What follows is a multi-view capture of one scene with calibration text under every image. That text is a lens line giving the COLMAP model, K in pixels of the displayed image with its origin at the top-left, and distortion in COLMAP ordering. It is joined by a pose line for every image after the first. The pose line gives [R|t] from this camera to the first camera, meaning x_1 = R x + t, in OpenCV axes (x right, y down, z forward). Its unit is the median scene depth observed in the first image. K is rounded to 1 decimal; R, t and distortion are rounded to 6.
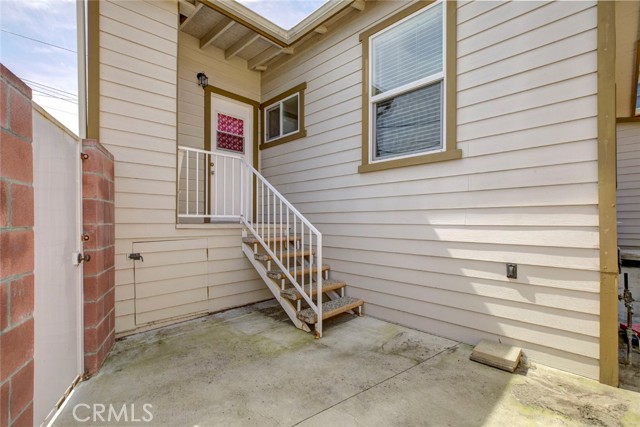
lens RADIAL K [[295.3, 0, 317.6], [0, 295.3, 222.1], [0, 0, 1]] dist [-0.002898, -0.001219]
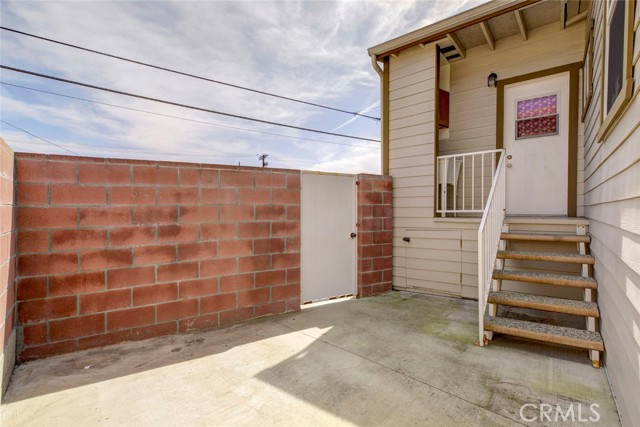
lens RADIAL K [[295.3, 0, 321.9], [0, 295.3, 212.1], [0, 0, 1]] dist [-0.002898, -0.001219]
pose [[0.134159, -0.000154, -0.990960, 0.829180], [0.005081, 0.999987, 0.000533, -0.025279], [0.990947, -0.005106, 0.134158, 0.383956]]
